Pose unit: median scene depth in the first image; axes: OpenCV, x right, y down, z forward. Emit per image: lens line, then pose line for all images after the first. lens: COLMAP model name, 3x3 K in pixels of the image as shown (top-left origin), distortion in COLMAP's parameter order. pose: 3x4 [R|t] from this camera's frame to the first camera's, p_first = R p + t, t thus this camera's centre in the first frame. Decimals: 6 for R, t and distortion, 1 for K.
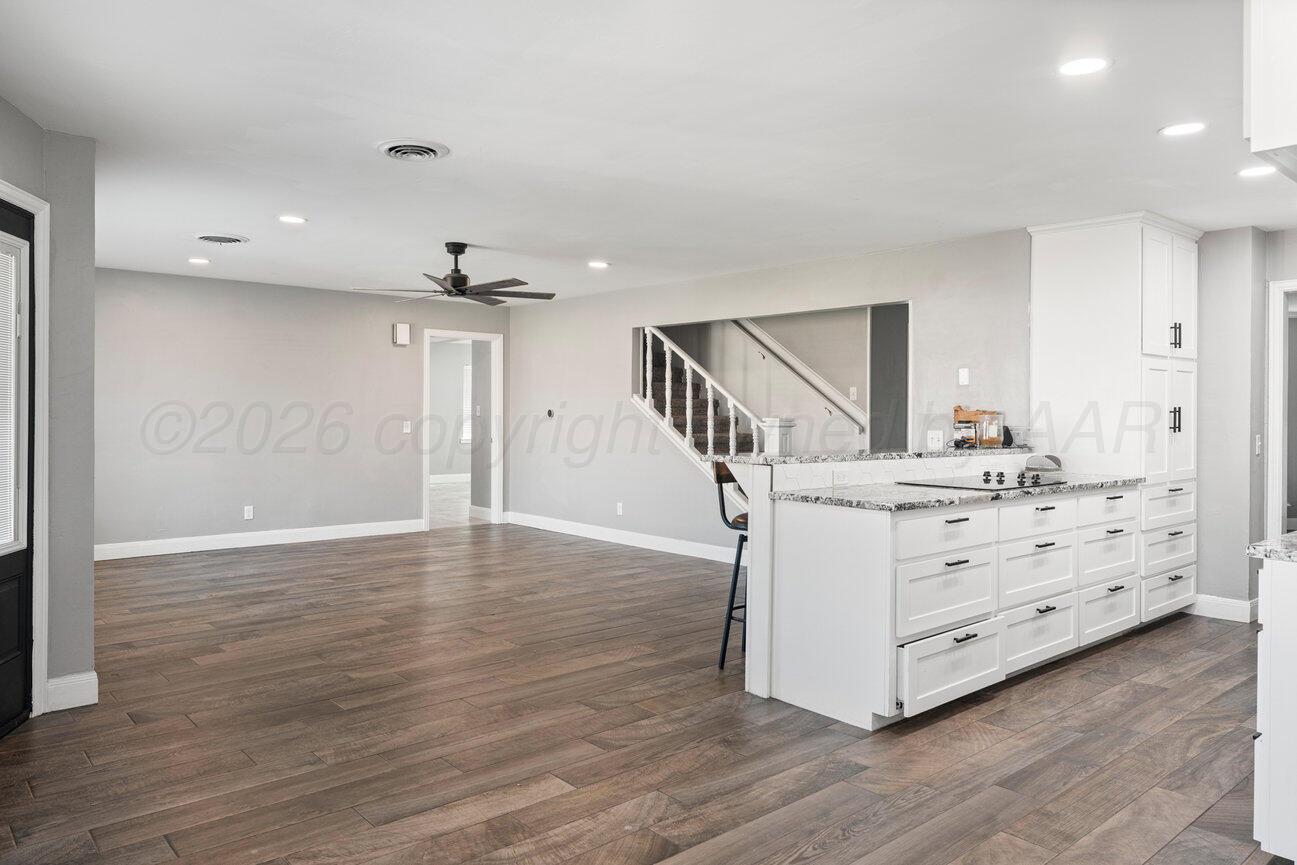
lens RADIAL K [[892.8, 0, 652.6], [0, 892.8, 411.2], [0, 0, 1]] dist [0.001929, 0.000034]
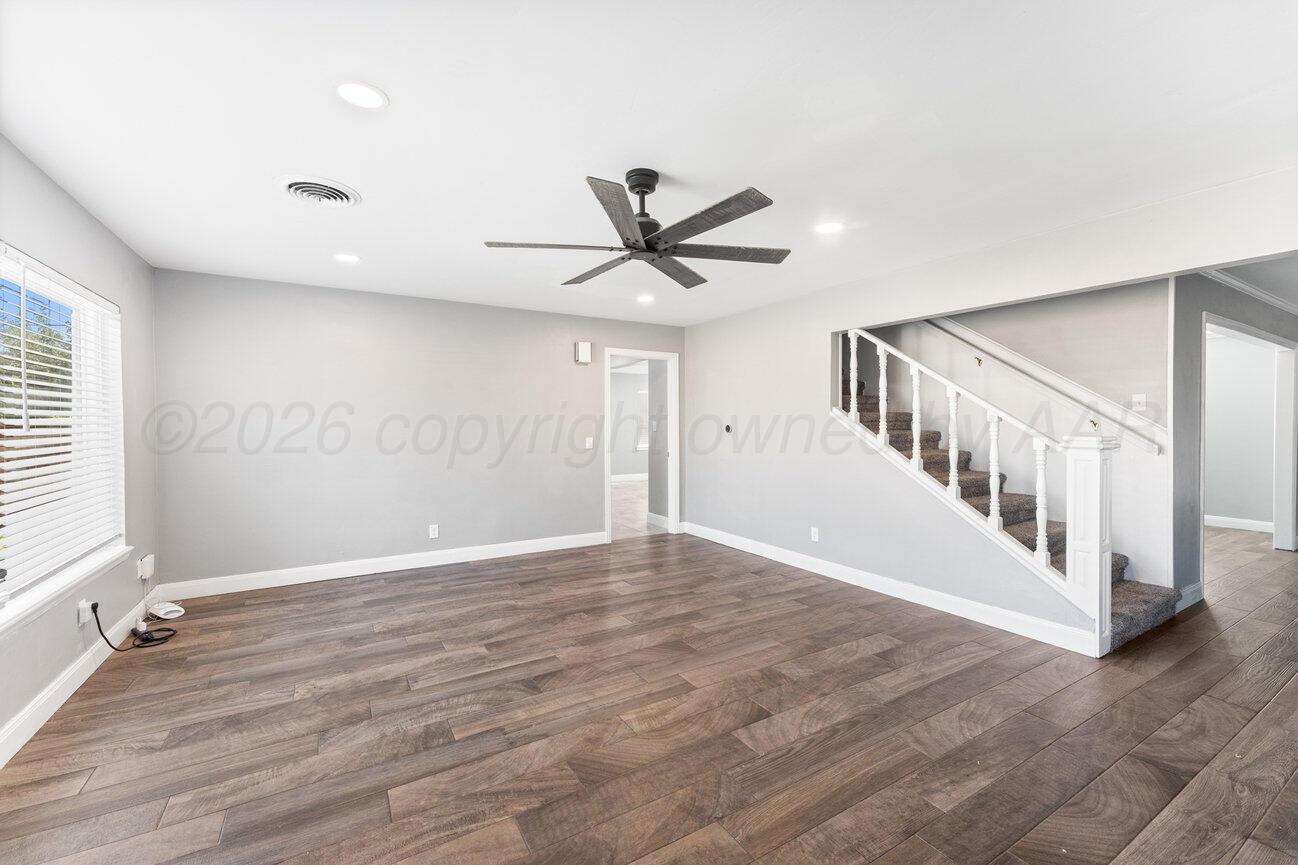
lens RADIAL K [[536.9, 0, 648.2], [0, 536.9, 421.2], [0, 0, 1]] dist [0.000085, -0.000013]
pose [[0.983249, -0.008662, -0.182061, -0.096591], [0.007503, 0.999947, -0.007051, -0.002640], [0.182113, 0.005567, 0.983262, 0.407876]]
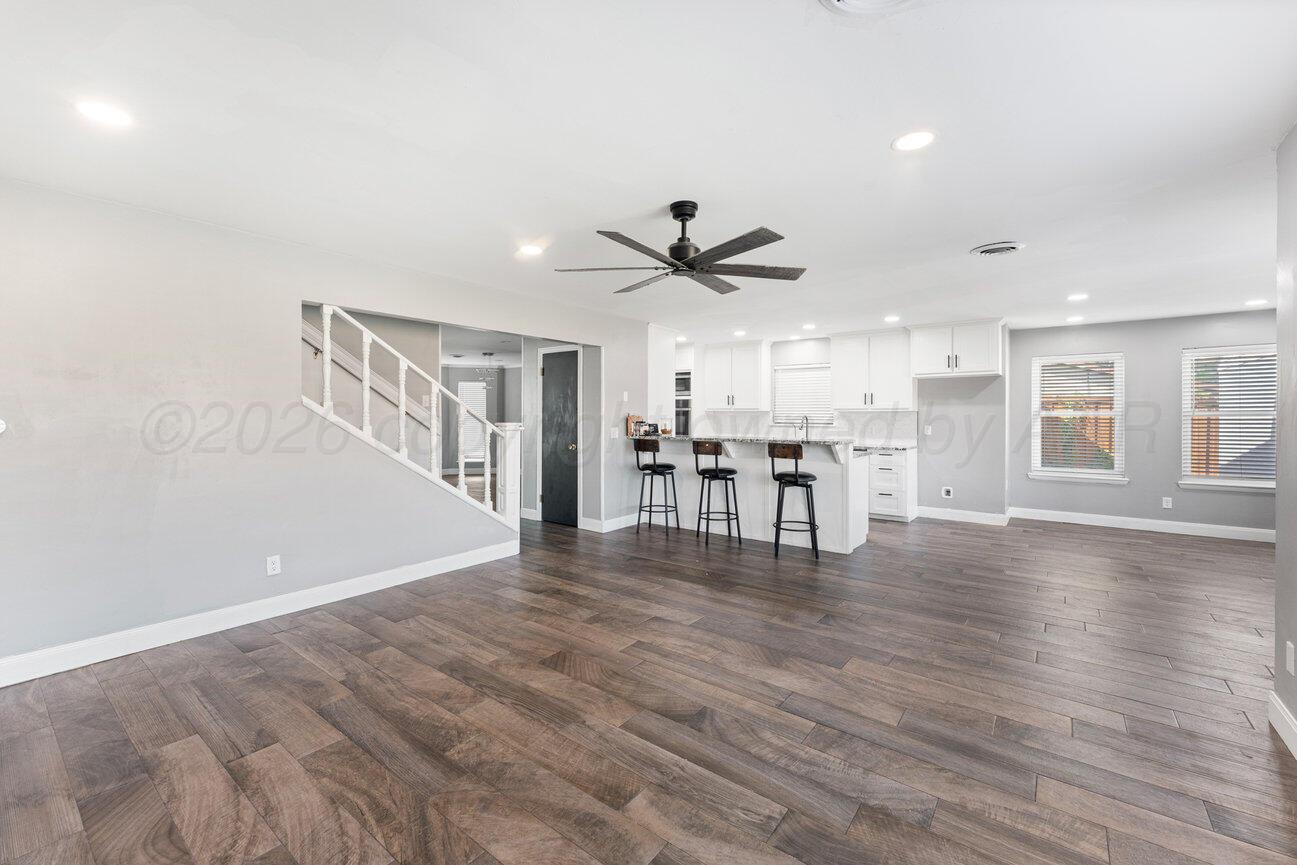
lens RADIAL K [[536.5, 0, 647.7], [0, 536.5, 421.2], [0, 0, 1]] dist [0.000085, -0.000013]
pose [[-0.193879, -0.018483, 0.980851, -0.452653], [0.001303, 0.999817, 0.019098, -0.005416], [-0.981025, 0.004981, -0.193819, 0.755106]]
